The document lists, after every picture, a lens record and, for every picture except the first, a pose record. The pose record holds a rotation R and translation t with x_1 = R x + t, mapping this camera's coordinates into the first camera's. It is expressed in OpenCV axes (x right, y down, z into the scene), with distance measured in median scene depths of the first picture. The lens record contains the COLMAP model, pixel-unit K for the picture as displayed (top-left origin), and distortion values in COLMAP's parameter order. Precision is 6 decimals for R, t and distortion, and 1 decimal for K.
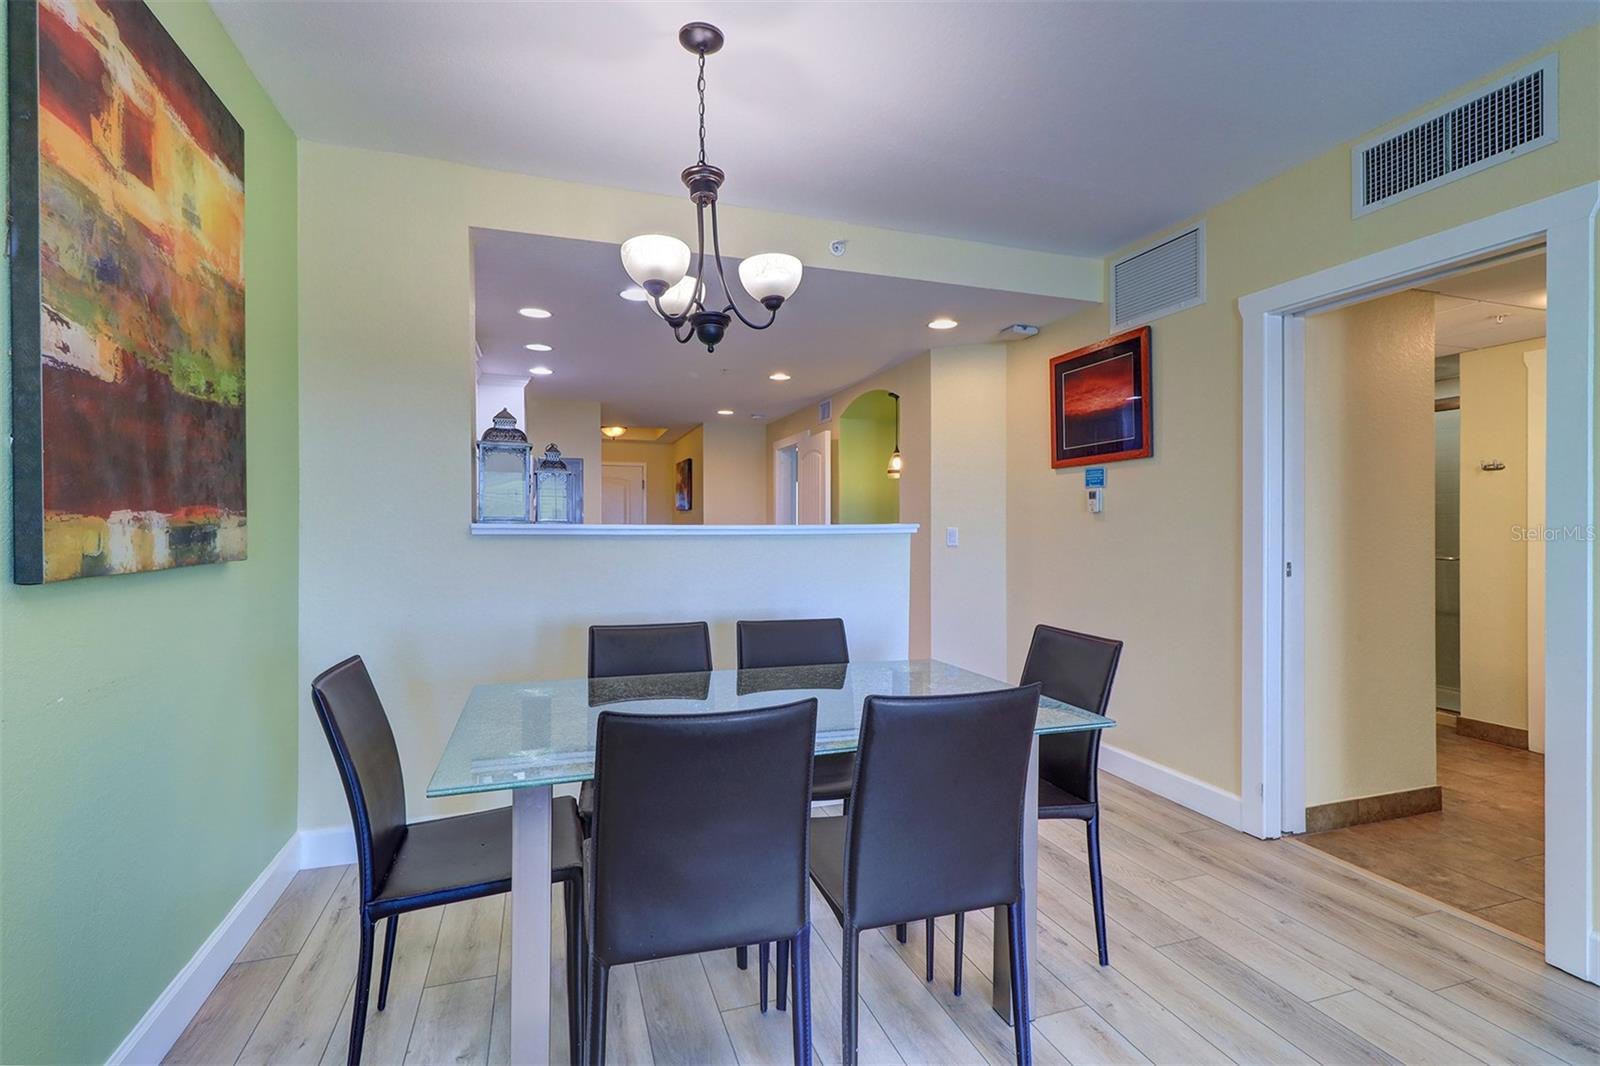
lens RADIAL K [[734.6, 0, 803.3], [0, 734.6, 619.8], [0, 0, 1]] dist [-0.000651, -0.000284]
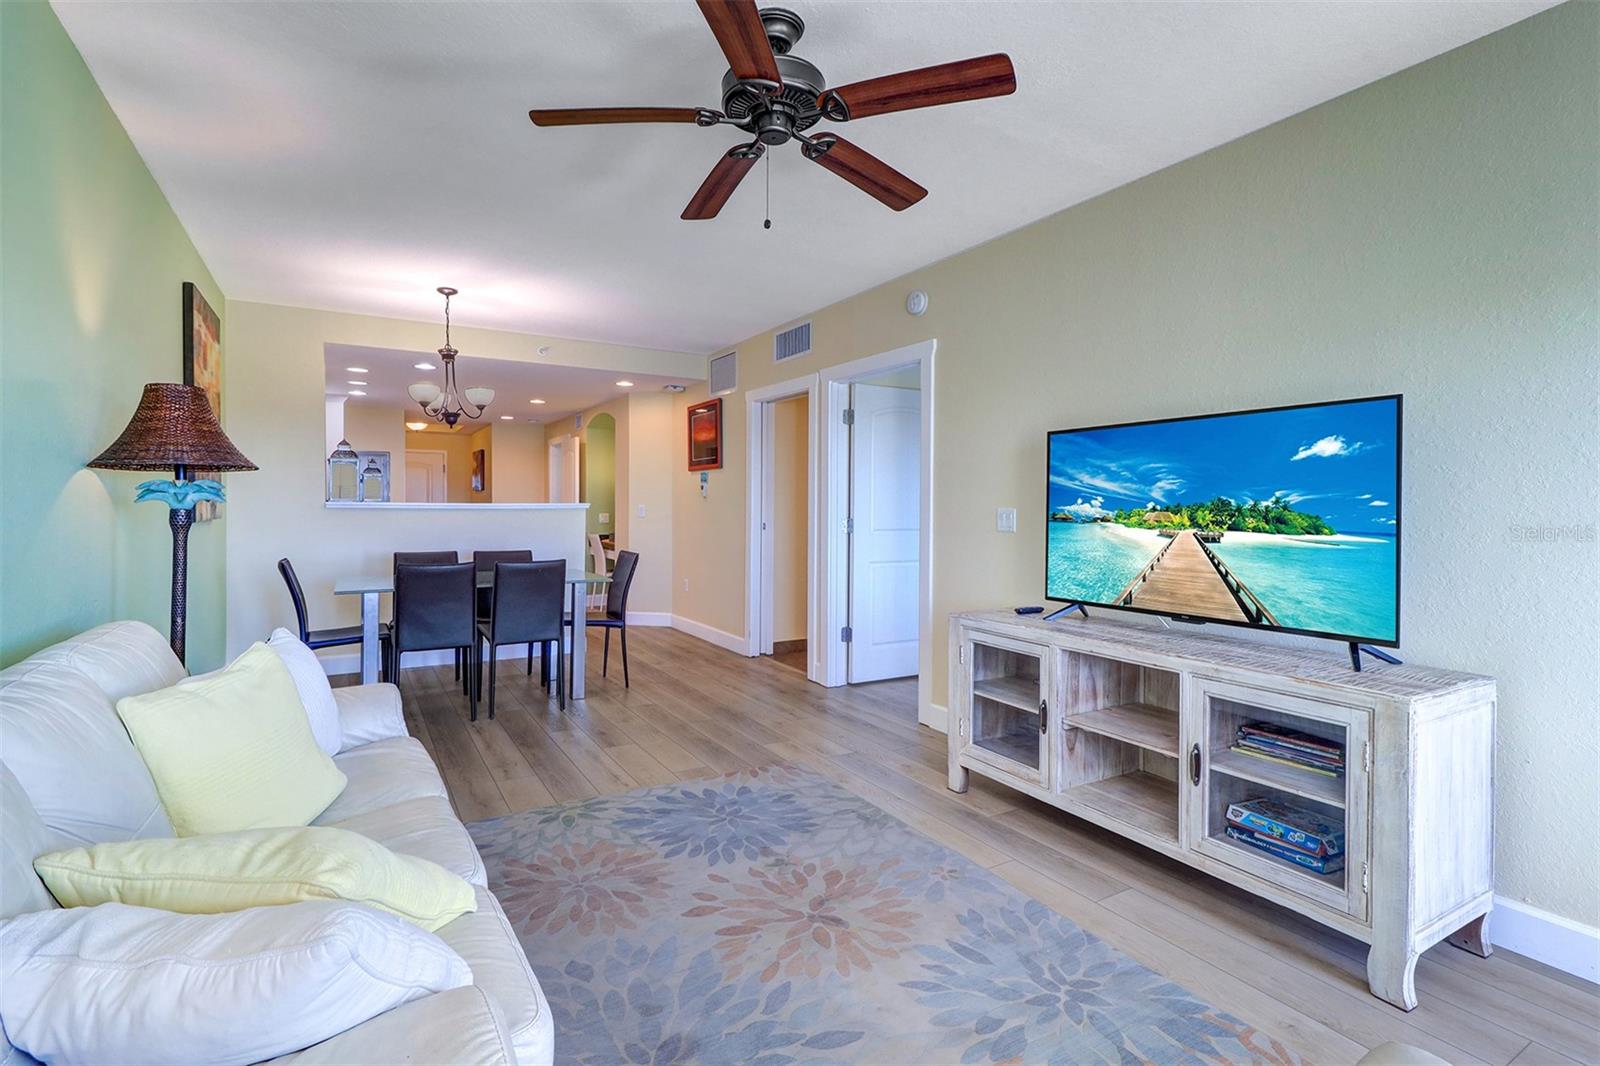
lens RADIAL K [[755.7, 0, 795.9], [0, 755.7, 568.7], [0, 0, 1]] dist [-0.001362, -0.000257]
pose [[0.979295, -0.011322, 0.202123, 0.318861], [0.019756, 0.999014, -0.039762, 0.135096], [-0.201474, 0.042932, 0.978553, -1.077709]]
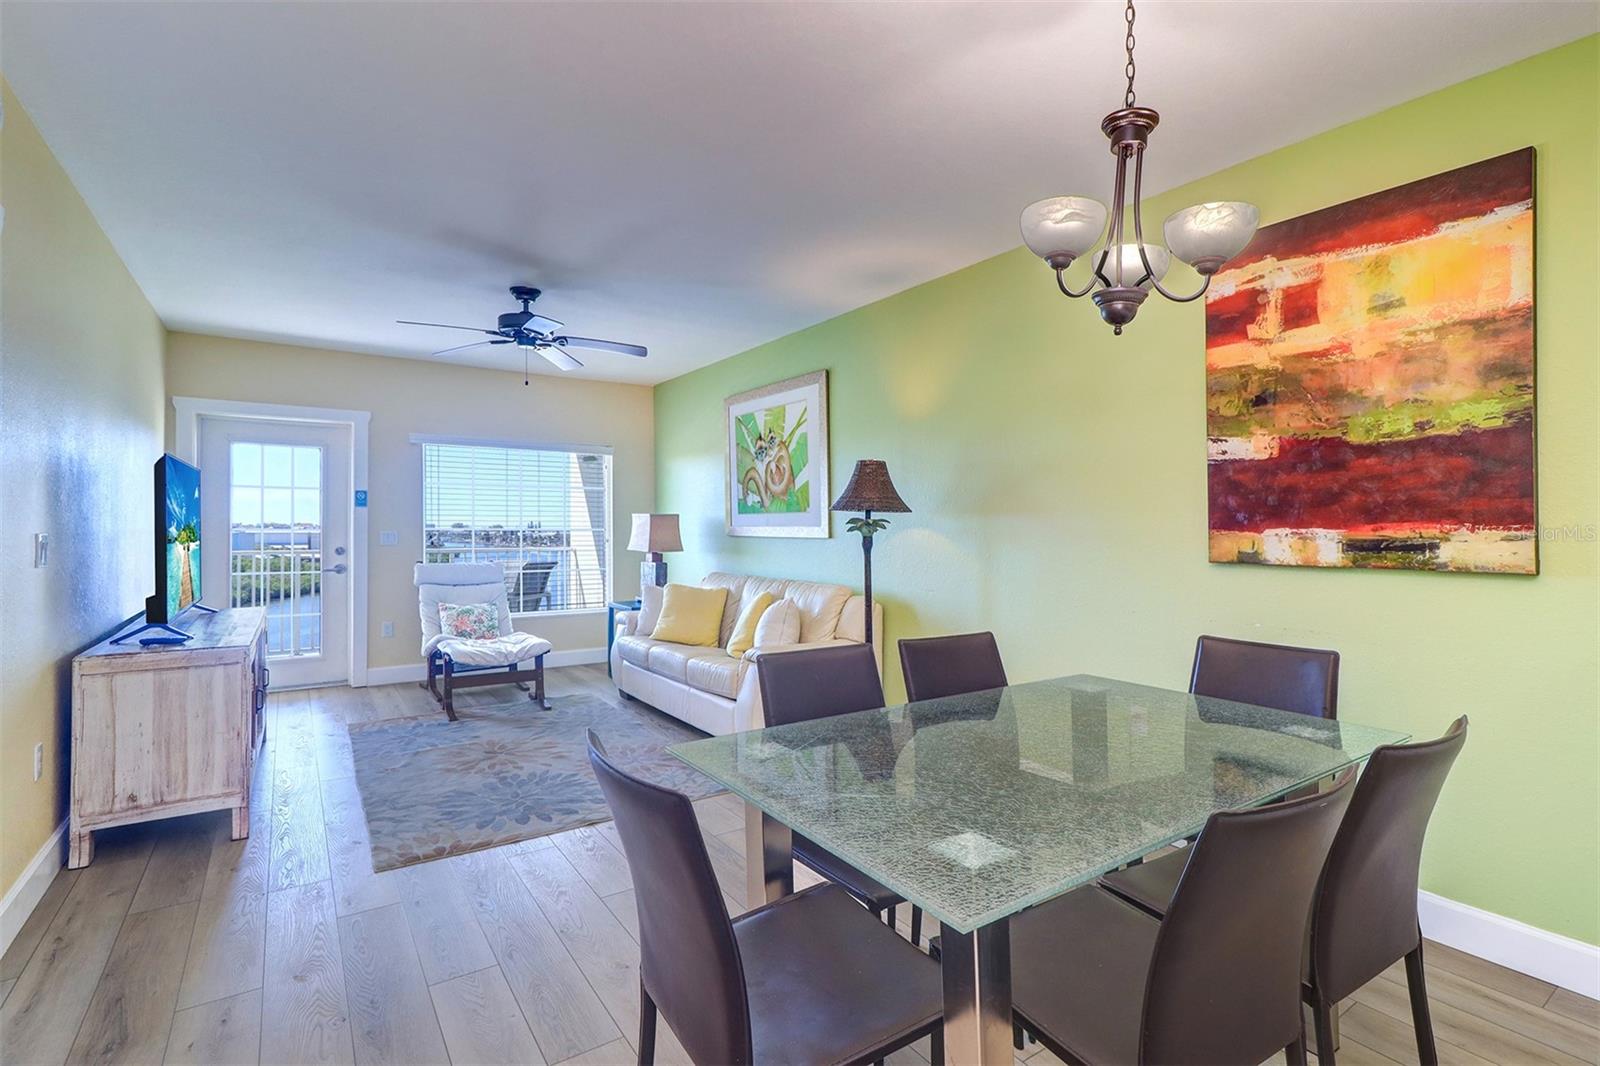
lens RADIAL K [[748.3, 0, 827.1], [0, 748.3, 528.4], [0, 0, 1]] dist [0.000904, -0.000023]
pose [[-0.958470, -0.002414, -0.285184, 0.302334], [-0.041607, 0.990449, 0.131454, -0.170293], [0.282142, 0.137860, -0.949416, 1.199094]]
